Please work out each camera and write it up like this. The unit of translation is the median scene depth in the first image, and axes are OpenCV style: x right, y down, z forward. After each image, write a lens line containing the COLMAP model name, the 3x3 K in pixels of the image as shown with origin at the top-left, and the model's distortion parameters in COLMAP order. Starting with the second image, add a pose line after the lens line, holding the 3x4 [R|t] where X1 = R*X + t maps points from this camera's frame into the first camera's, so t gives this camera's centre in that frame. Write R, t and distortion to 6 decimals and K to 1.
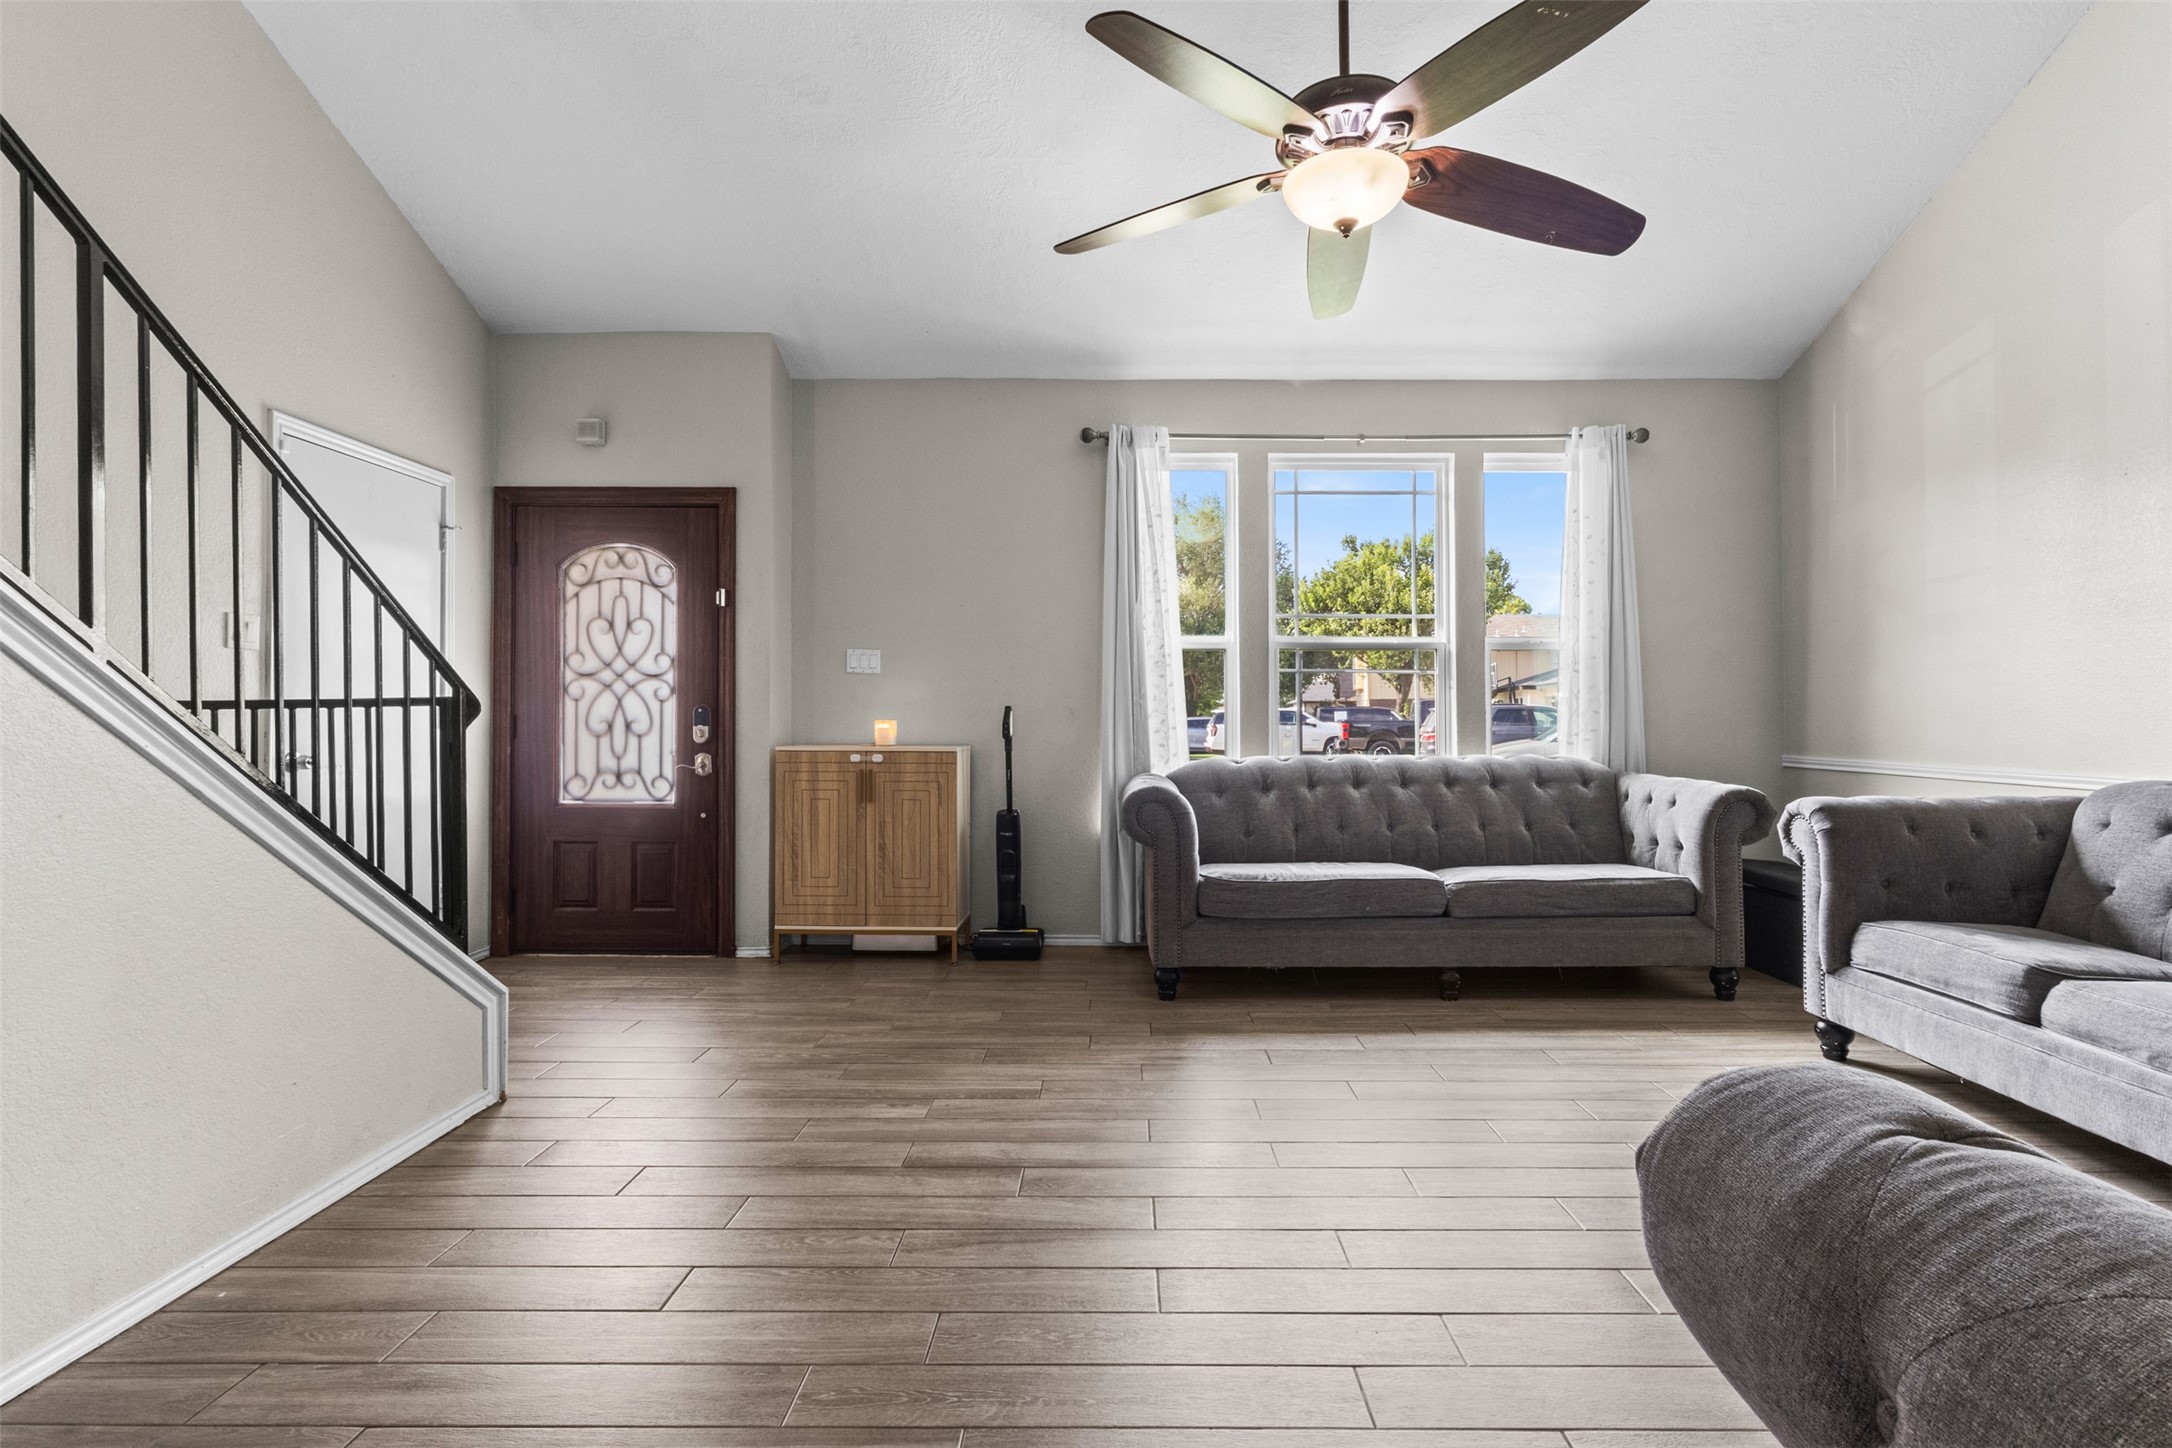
lens RADIAL K [[999.7, 0, 1100.5], [0, 999.7, 725.2], [0, 0, 1]] dist [0.001109, 0.000746]
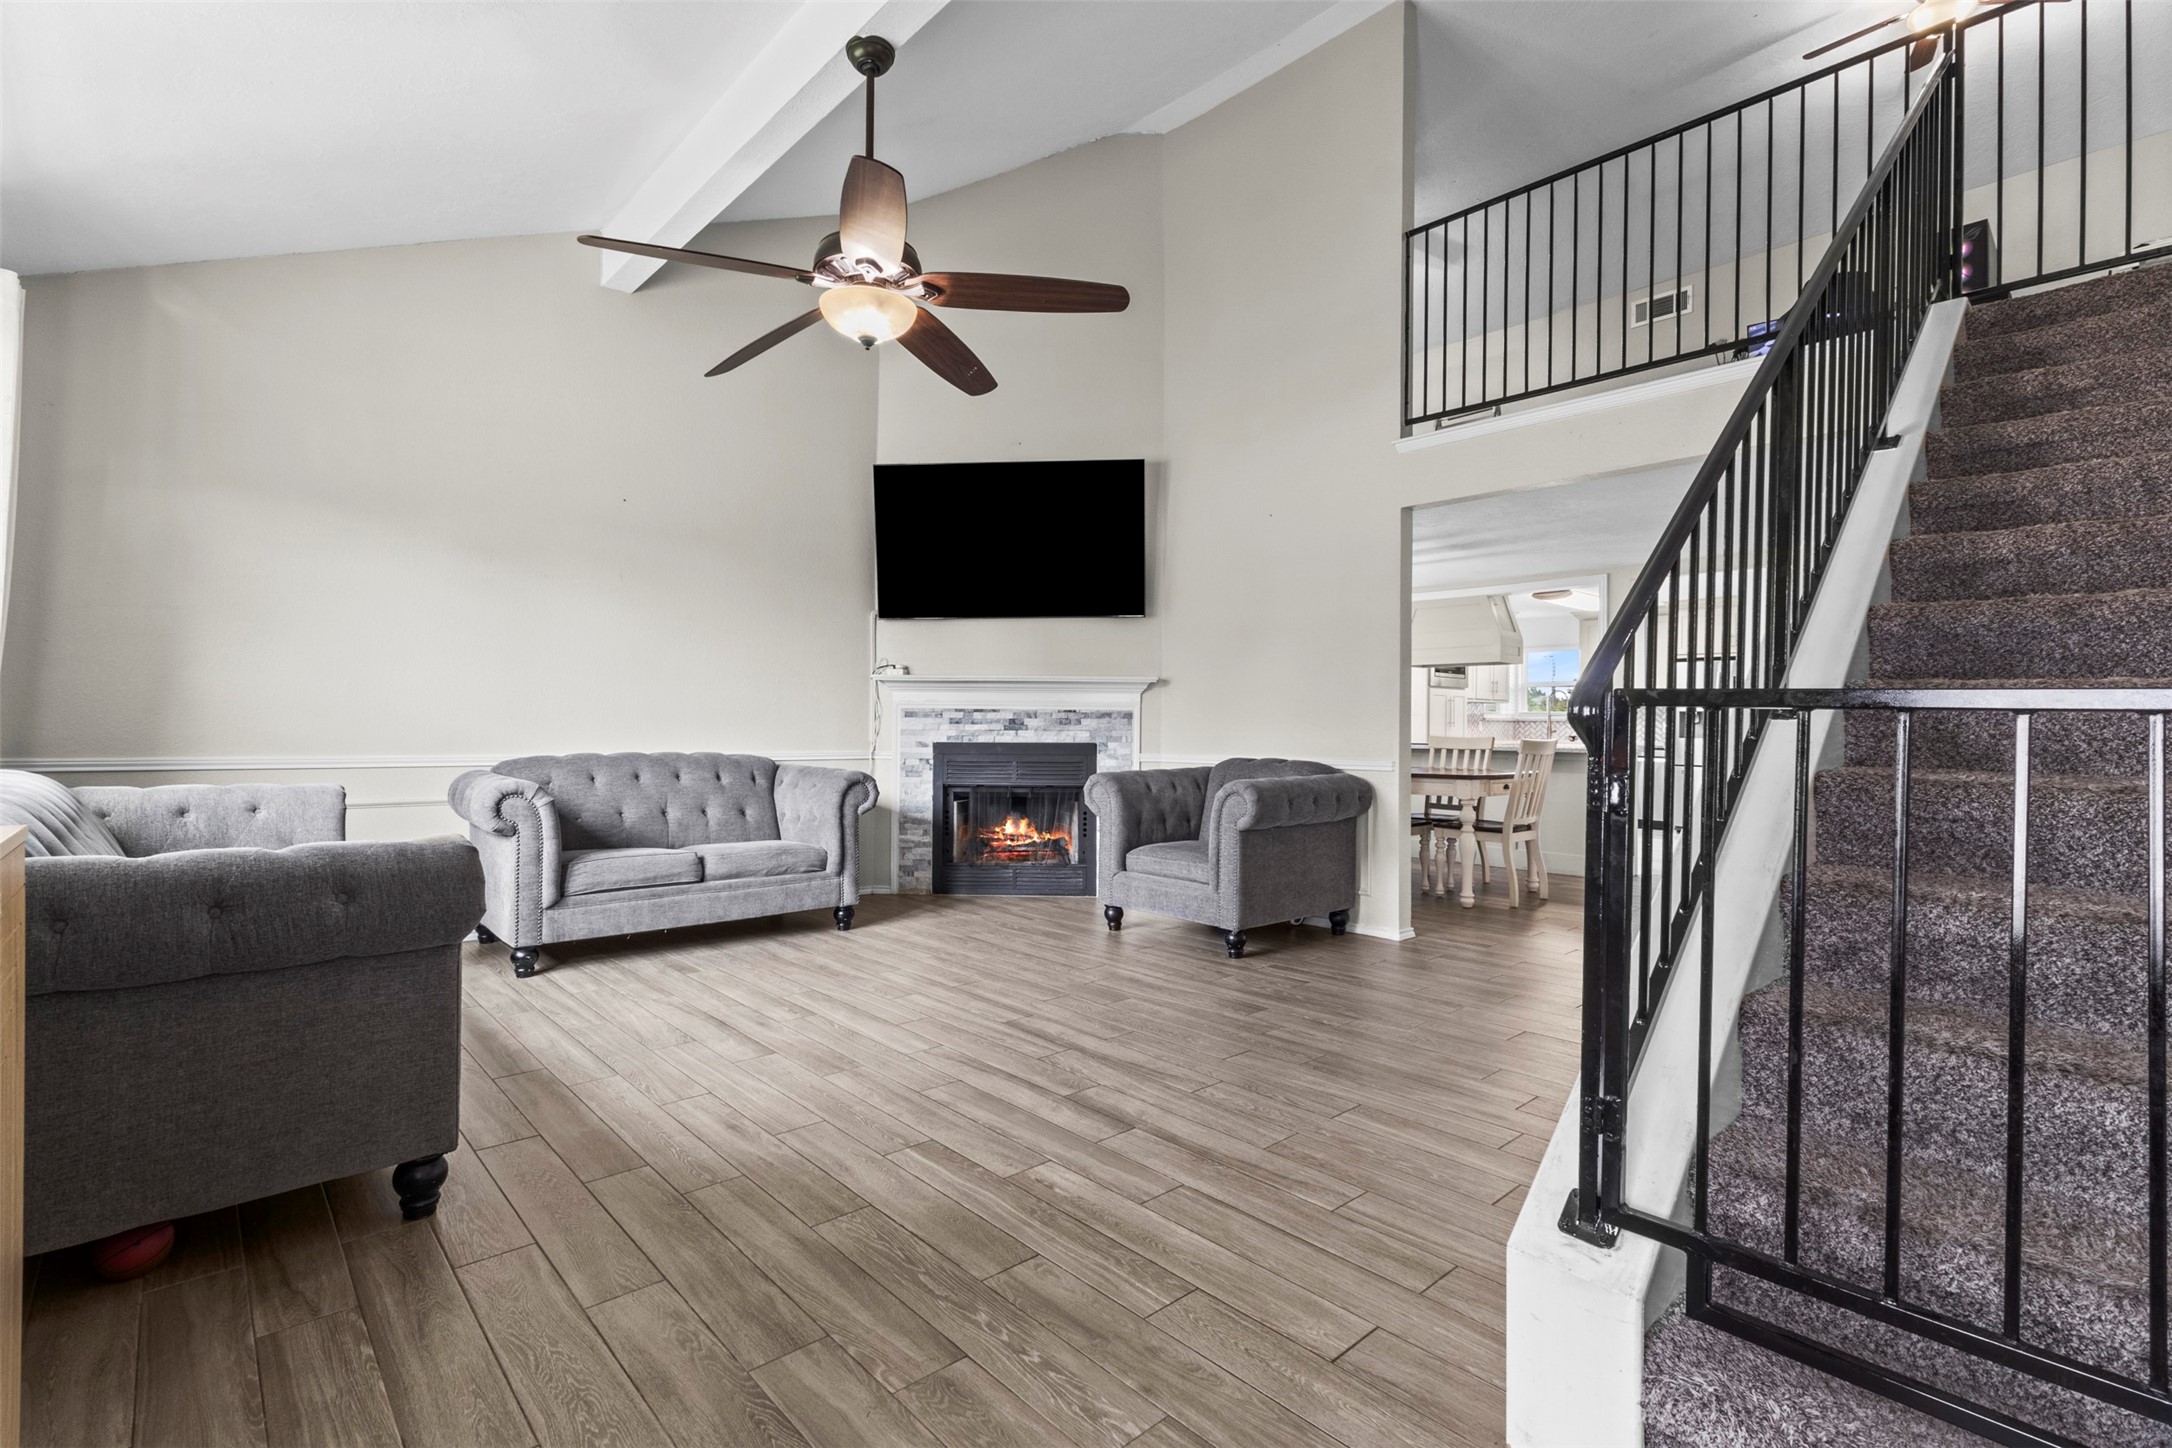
lens RADIAL K [[999.7, 0, 1091.7], [0, 999.7, 728.8], [0, 0, 1]] dist [0.001109, 0.000746]
pose [[-0.685507, -0.008591, 0.728016, -0.848793], [-0.006909, 0.999962, 0.005295, -0.005850], [-0.728034, -0.001400, -0.685540, 1.573378]]
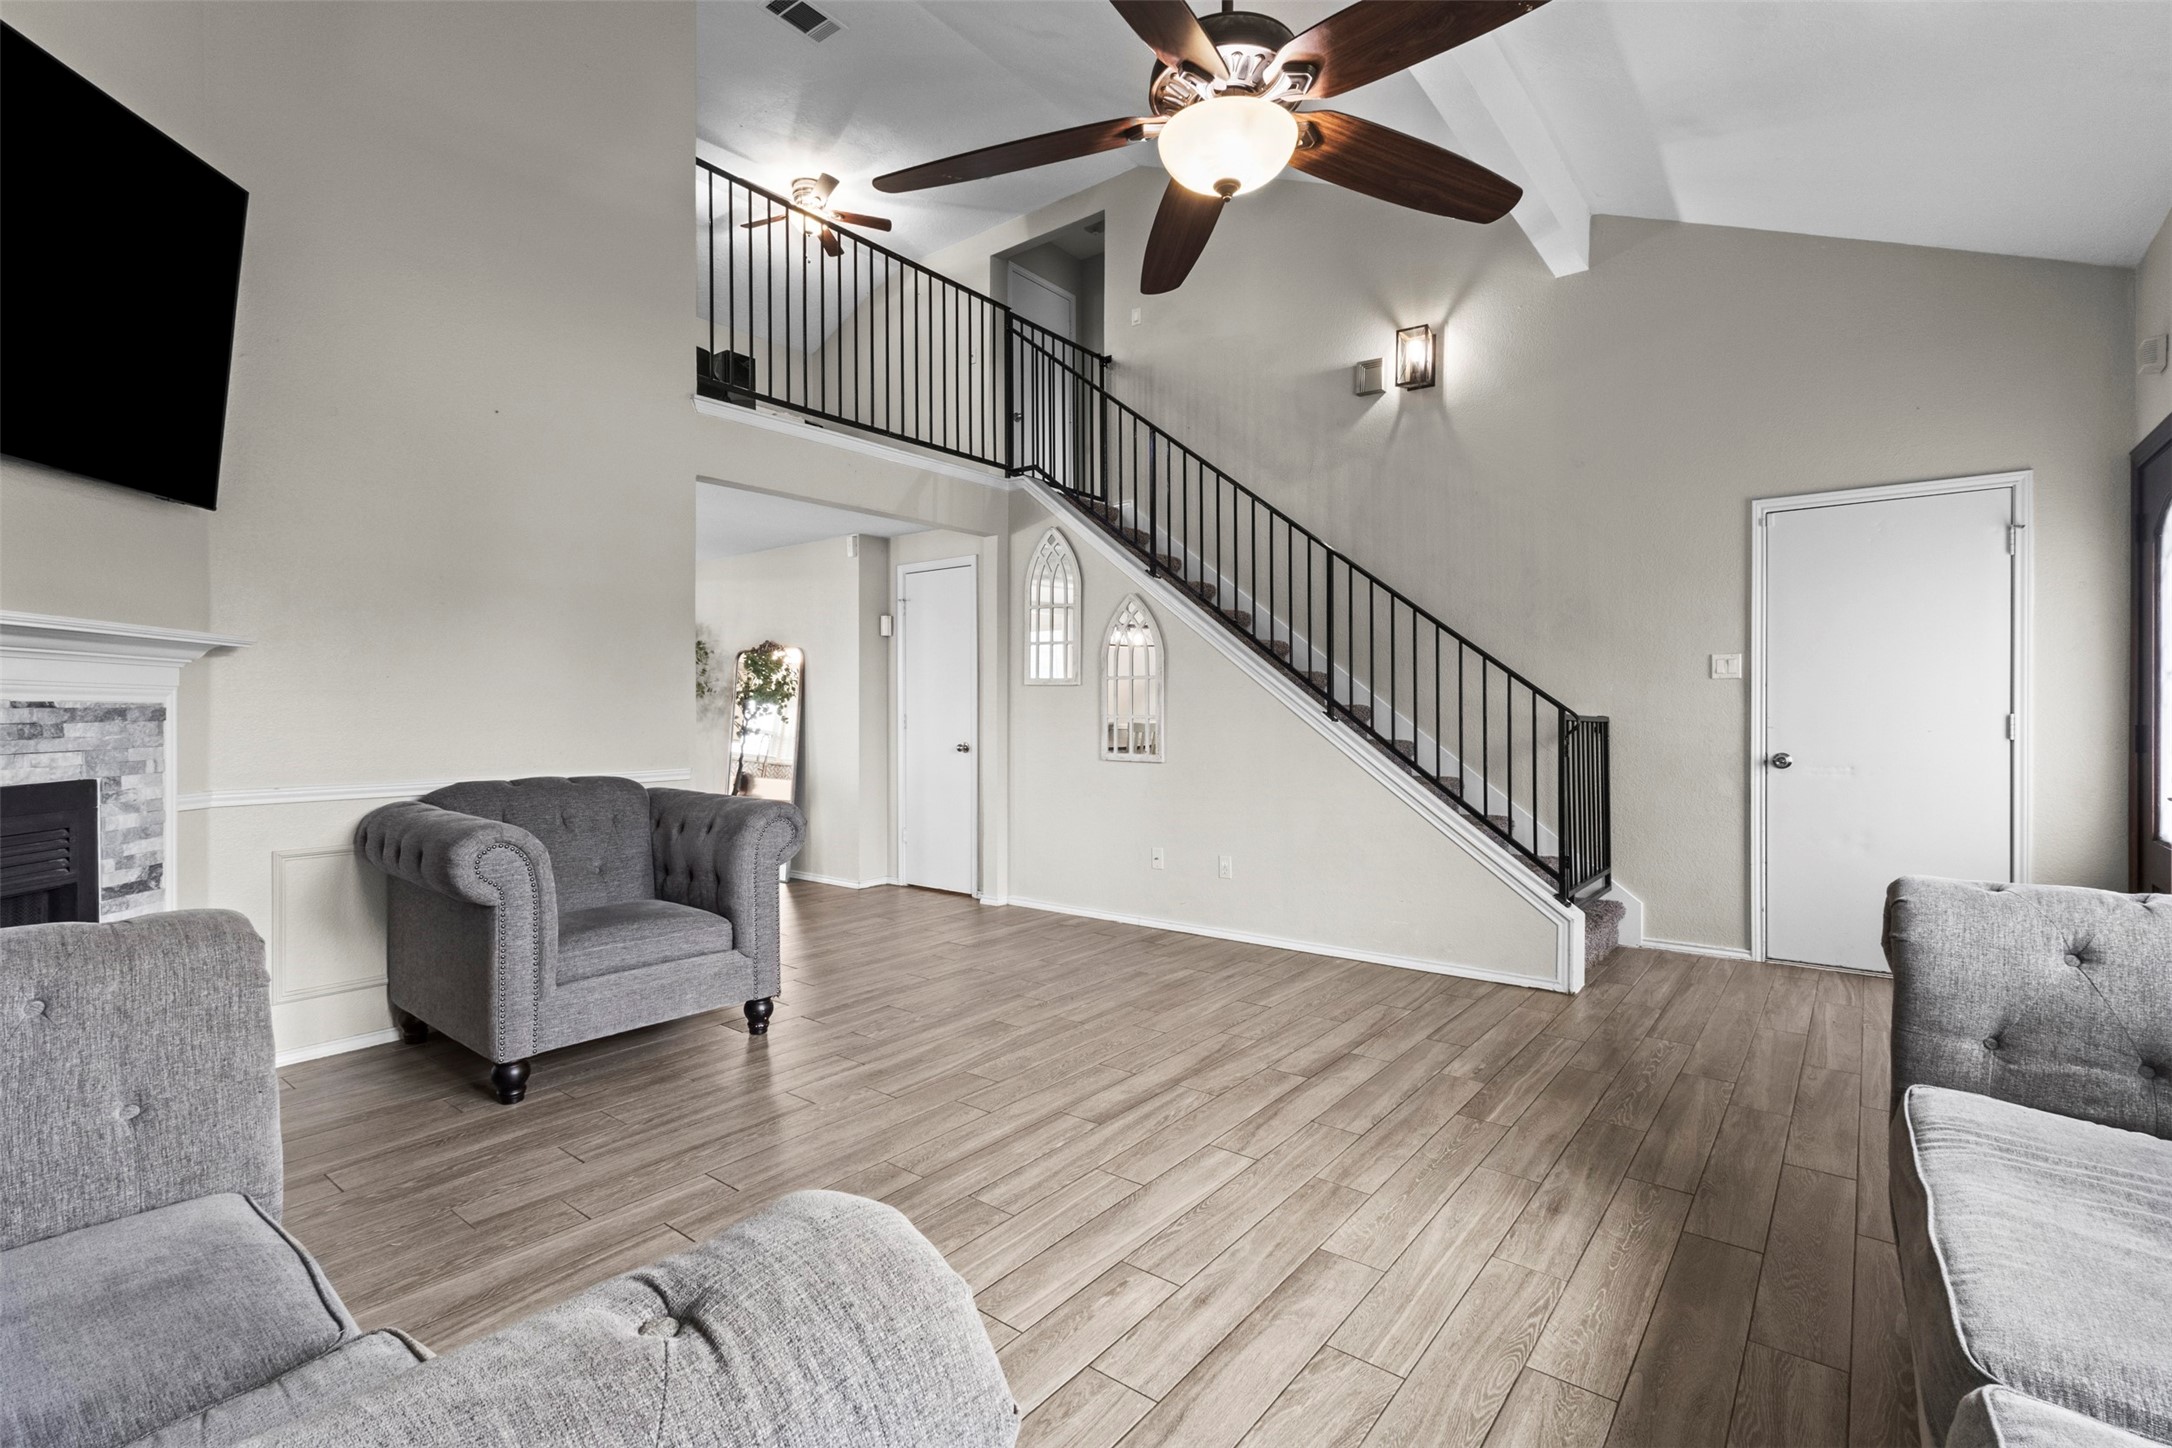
lens RADIAL K [[999.7, 0, 1083.0], [0, 999.7, 720.2], [0, 0, 1]] dist [0.001109, 0.000746]
pose [[-0.607968, 0.004976, -0.793946, 0.982839], [0.000299, 0.999982, 0.006039, -0.024240], [0.793961, 0.003434, -0.607959, 1.355336]]
